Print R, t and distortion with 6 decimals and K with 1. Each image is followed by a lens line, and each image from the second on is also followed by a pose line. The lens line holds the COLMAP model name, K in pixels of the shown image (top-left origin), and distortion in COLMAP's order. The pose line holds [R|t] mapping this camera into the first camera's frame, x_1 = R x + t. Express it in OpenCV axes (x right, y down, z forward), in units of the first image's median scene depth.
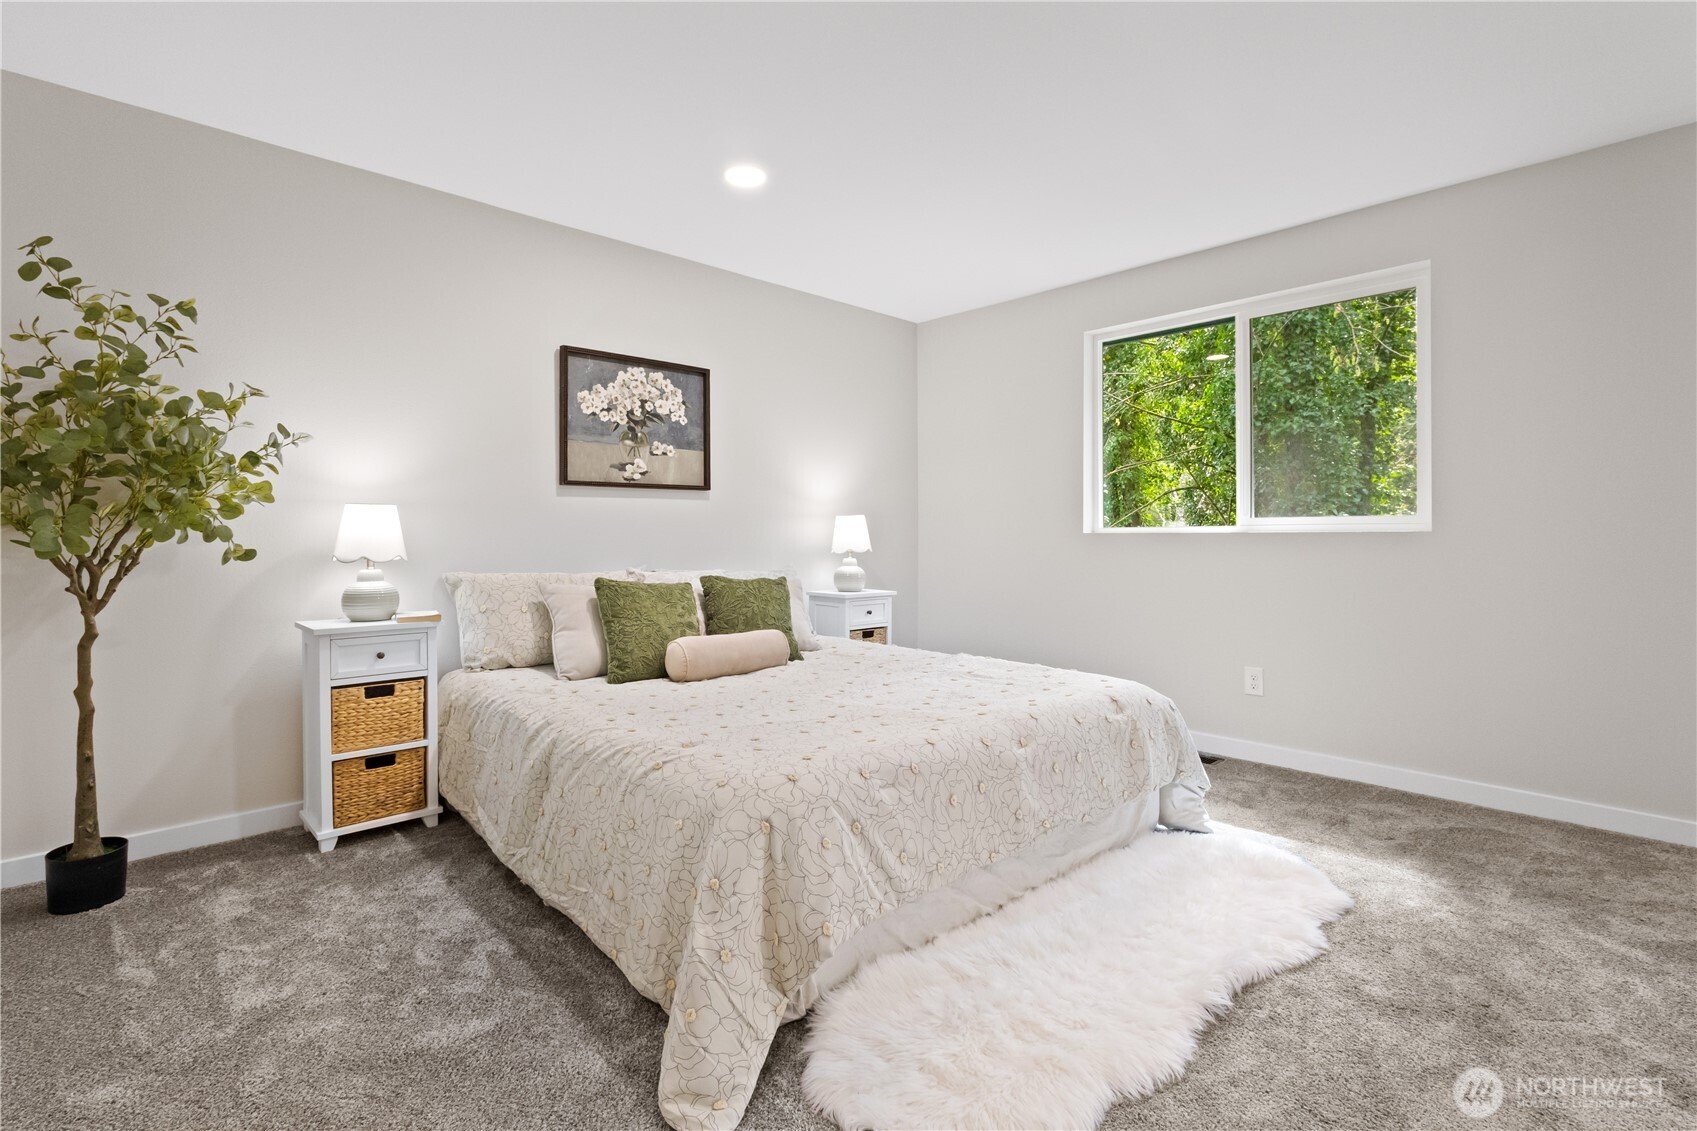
lens RADIAL K [[784.7, 0, 847.1], [0, 784.7, 531.6], [0, 0, 1]] dist [0.001948, 0.000594]
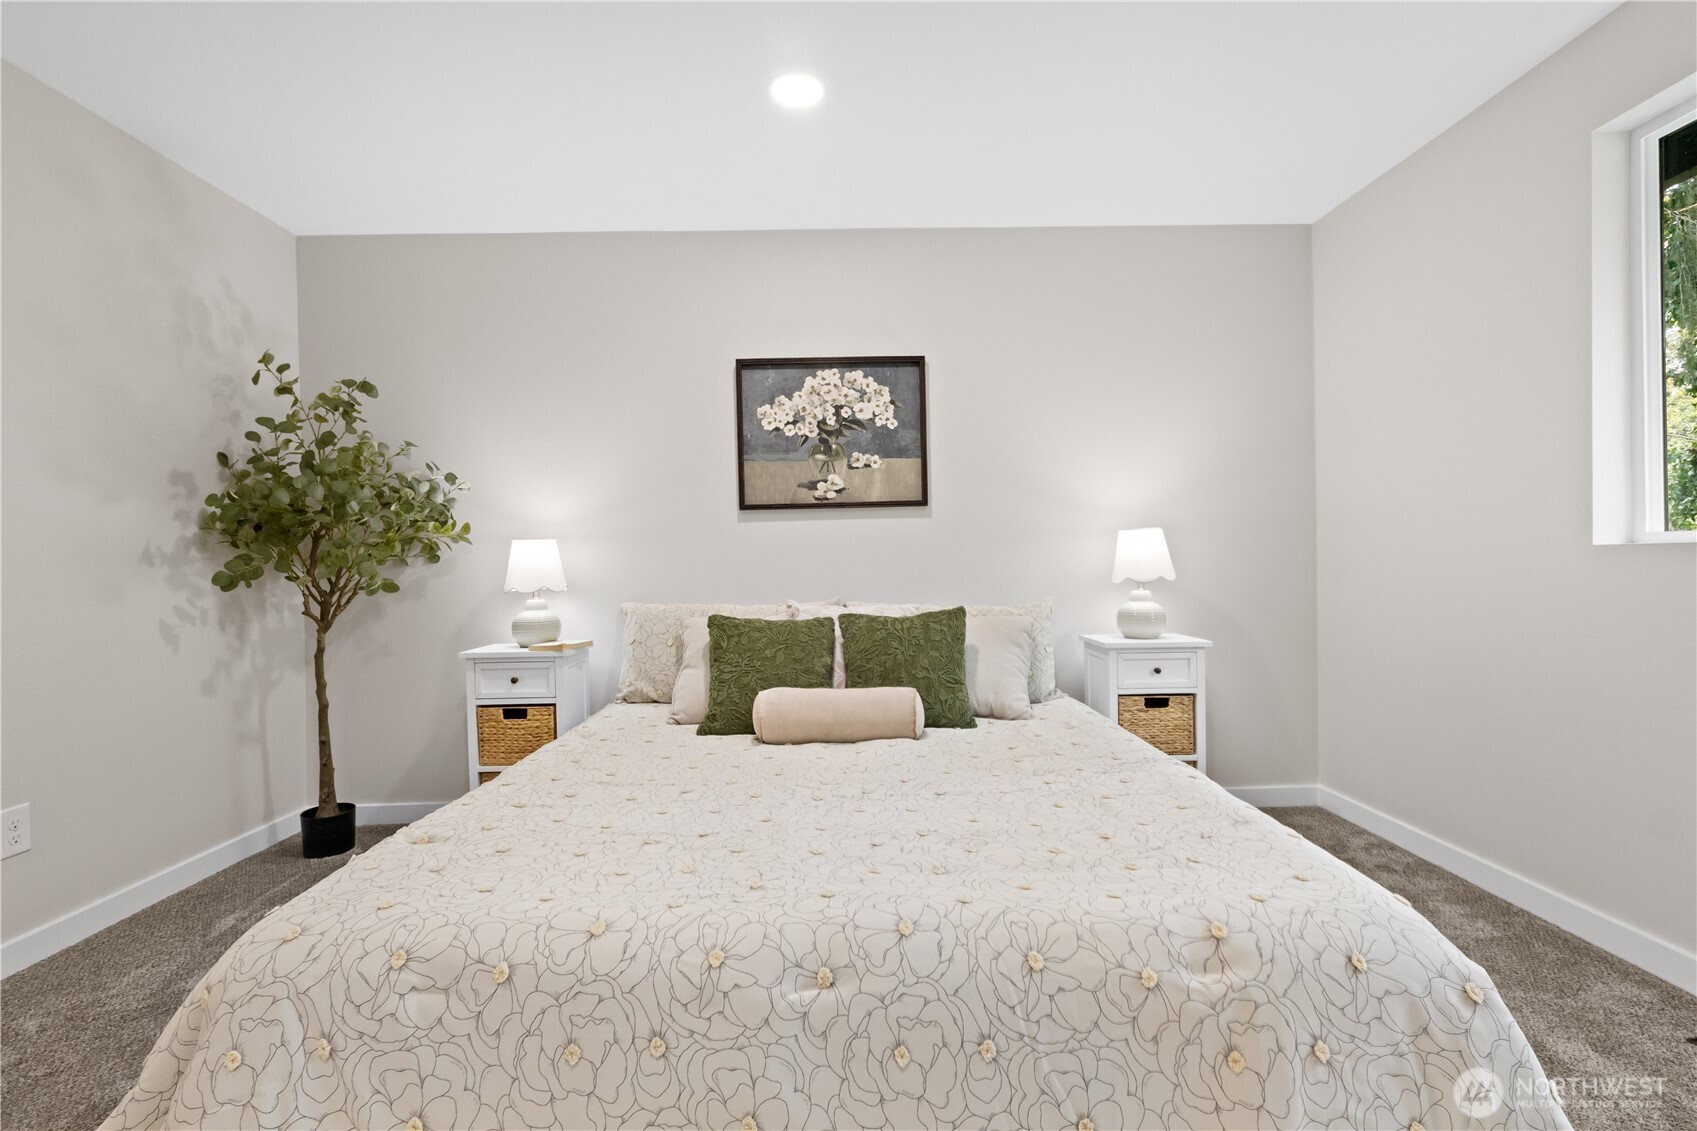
lens RADIAL K [[778.5, 0, 848.5], [0, 778.5, 565.5], [0, 0, 1]] dist [-0.002853, 0.000584]
pose [[0.735987, -0.010889, -0.676908, 0.331938], [0.021447, 0.999744, 0.007237, 0.002065], [0.676656, -0.019844, 0.736032, 0.379210]]
